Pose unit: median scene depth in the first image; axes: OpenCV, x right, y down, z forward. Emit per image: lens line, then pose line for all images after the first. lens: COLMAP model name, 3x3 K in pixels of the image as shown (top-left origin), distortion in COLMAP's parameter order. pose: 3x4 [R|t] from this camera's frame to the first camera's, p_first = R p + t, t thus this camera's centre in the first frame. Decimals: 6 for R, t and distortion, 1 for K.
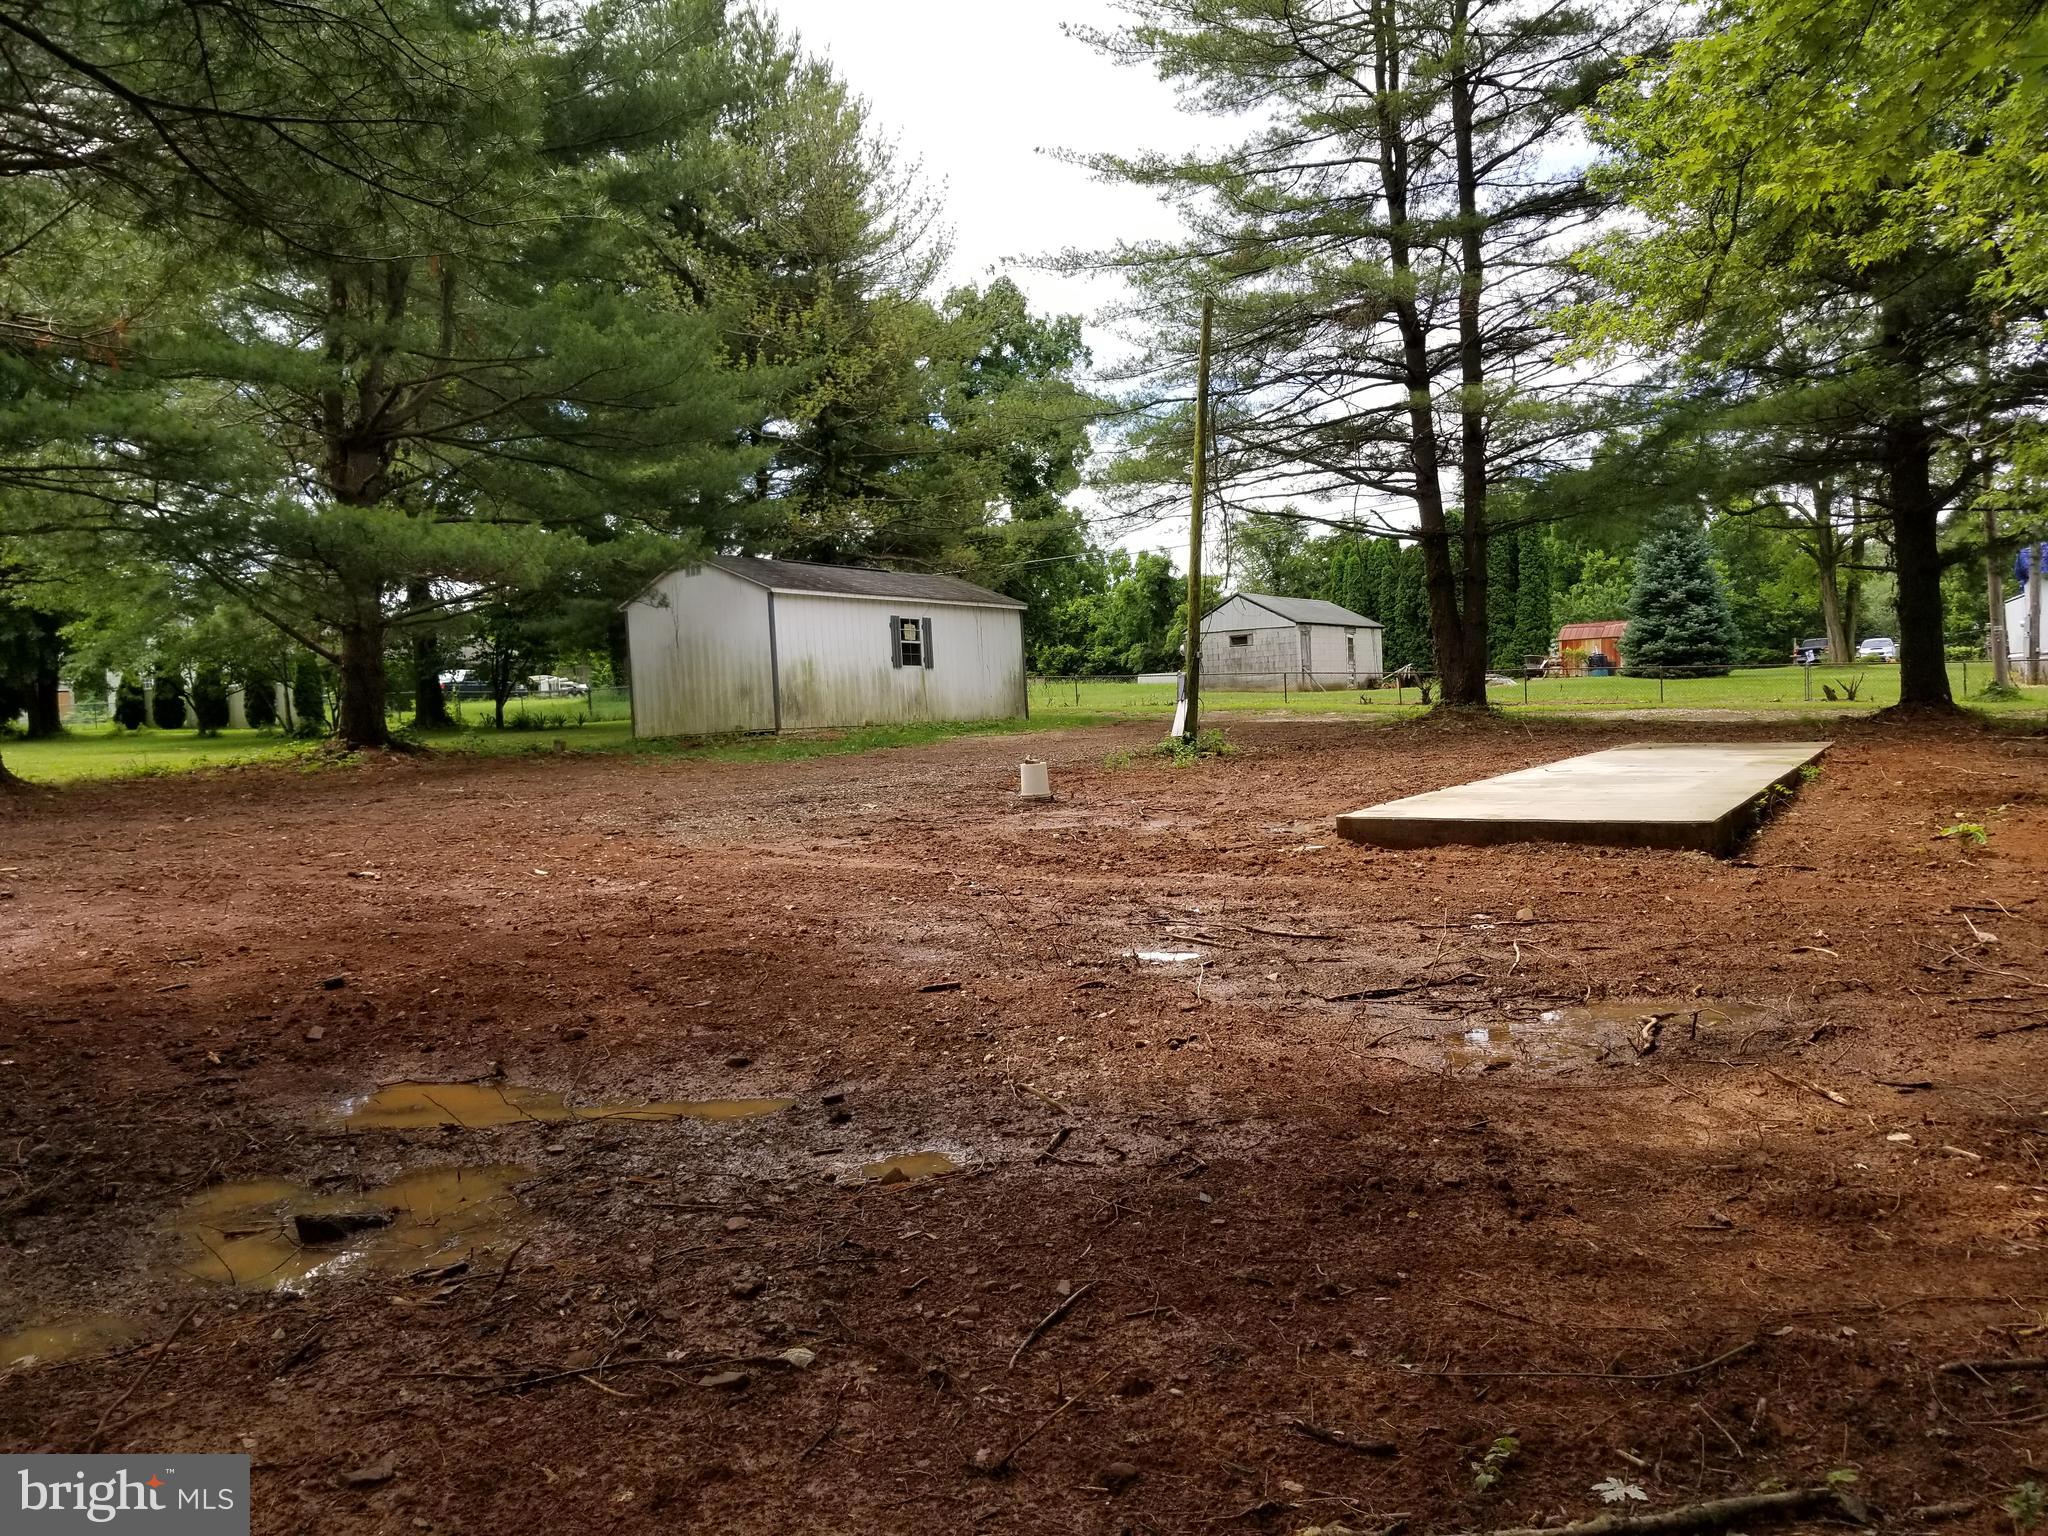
lens RADIAL K [[1538.8, 0, 1002.4], [0, 1538.8, 762.8], [0, 0, 1]] dist [0.079675, -0.152051]
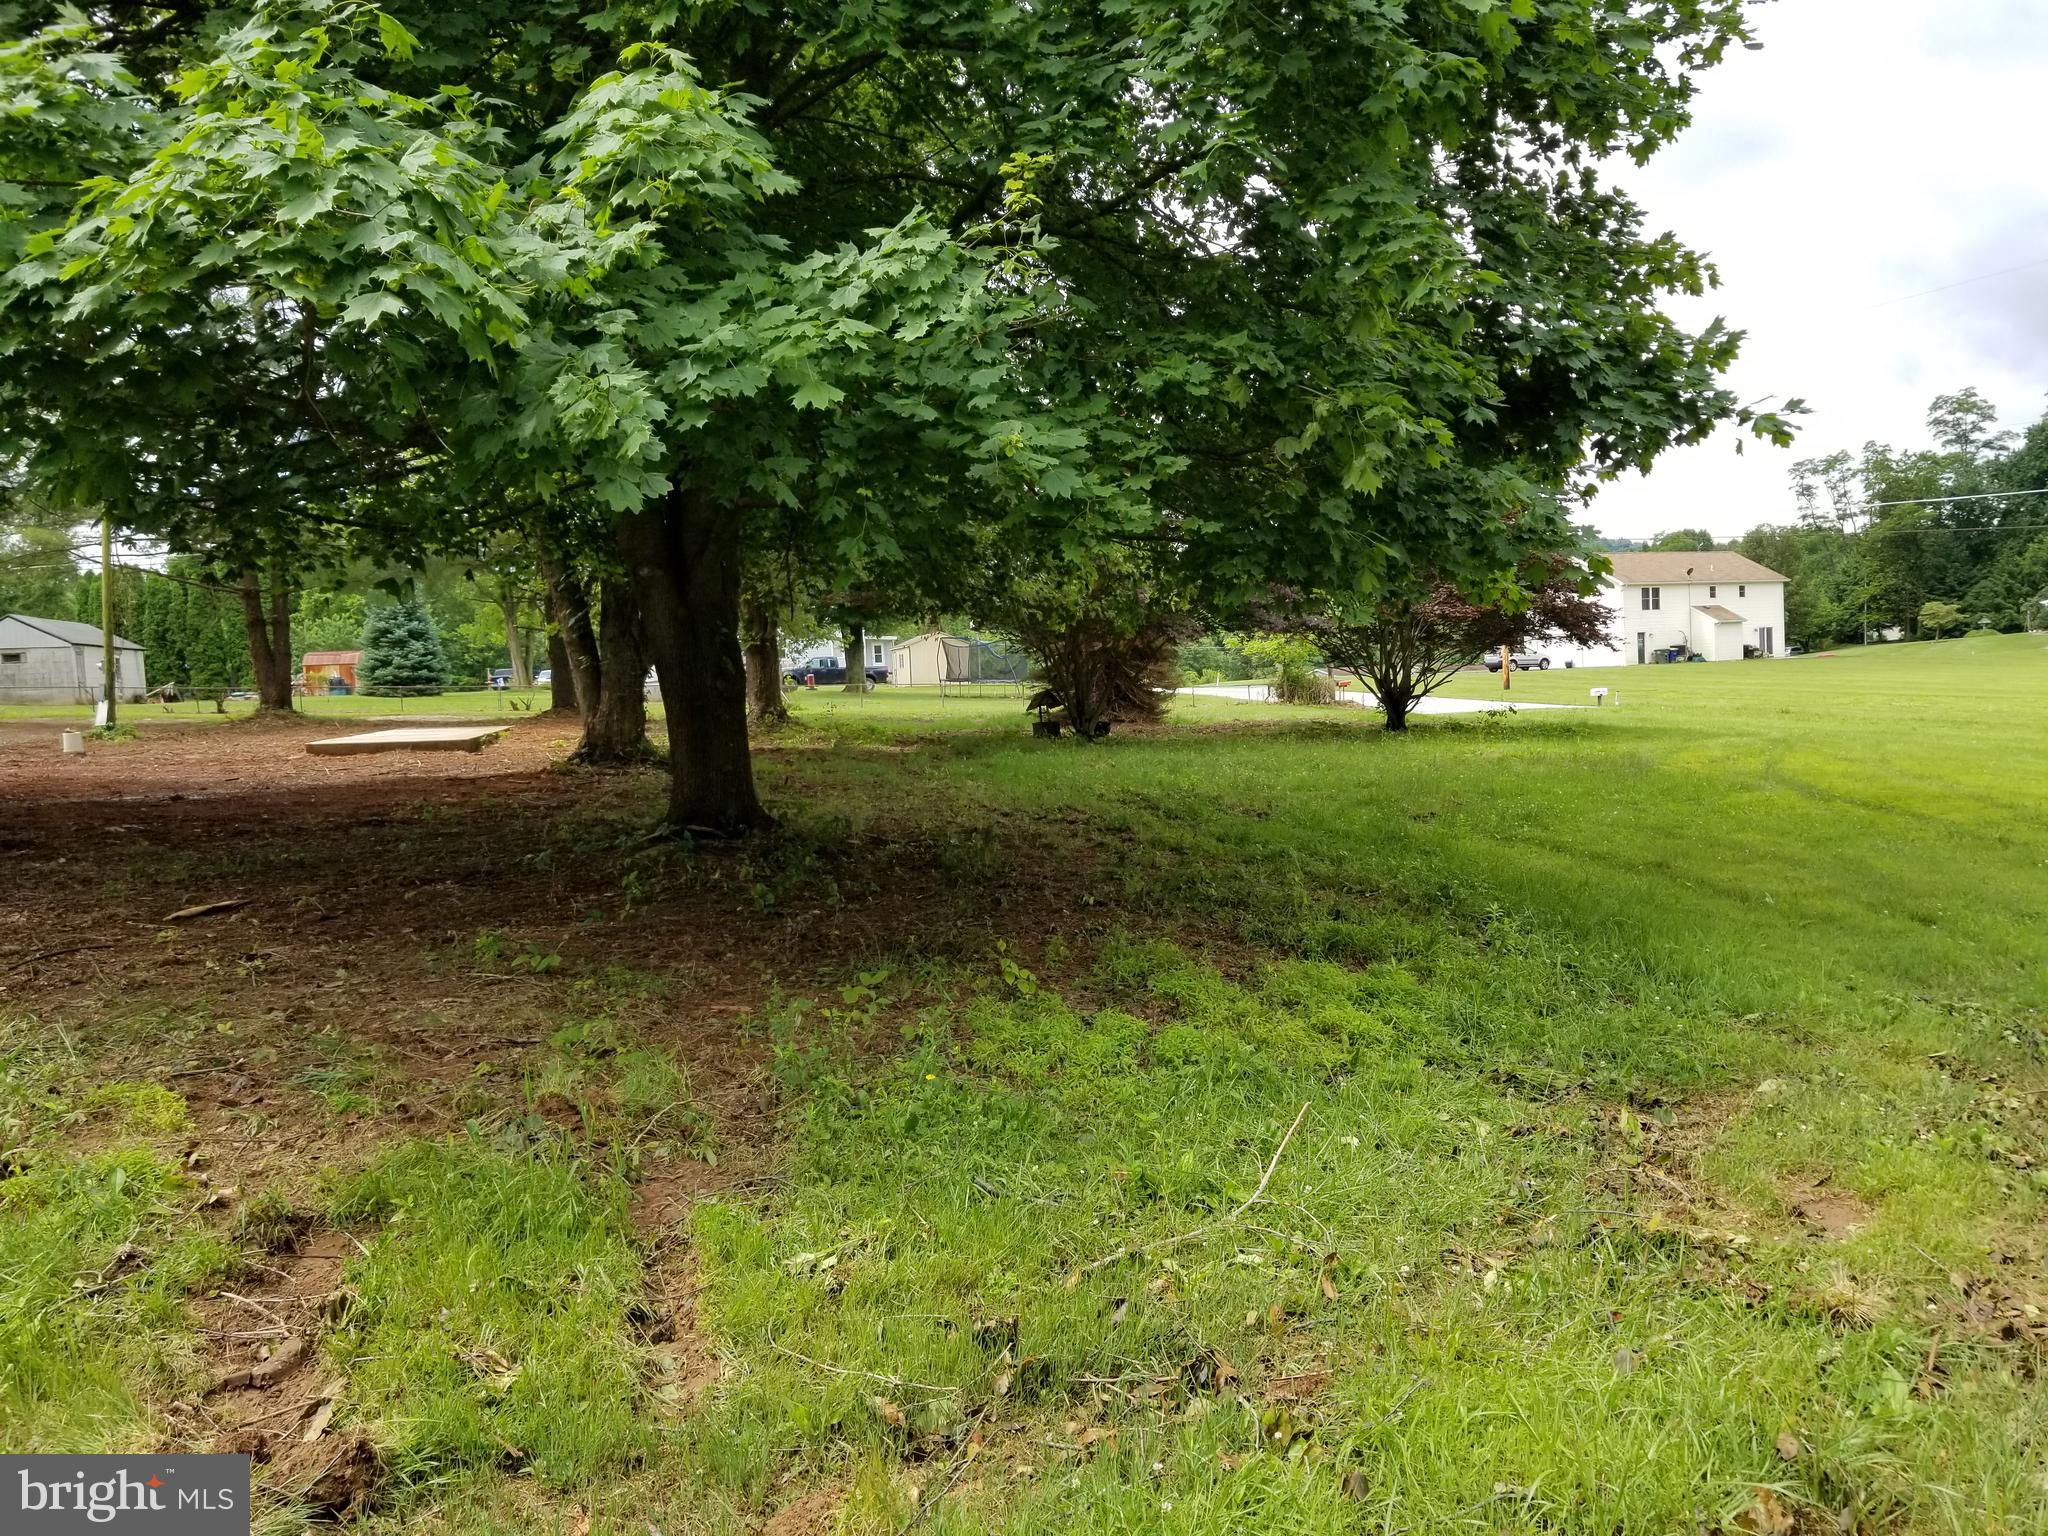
lens RADIAL K [[1530.7, 0, 1024.0], [0, 1530.7, 768.0], [0, 0, 1]] dist [0.068369, -0.001405]
pose [[0.693226, -0.026305, 0.720240, -0.135222], [0.035730, 0.999359, 0.002109, 0.019783], [-0.719834, 0.024272, 0.693722, -0.259979]]
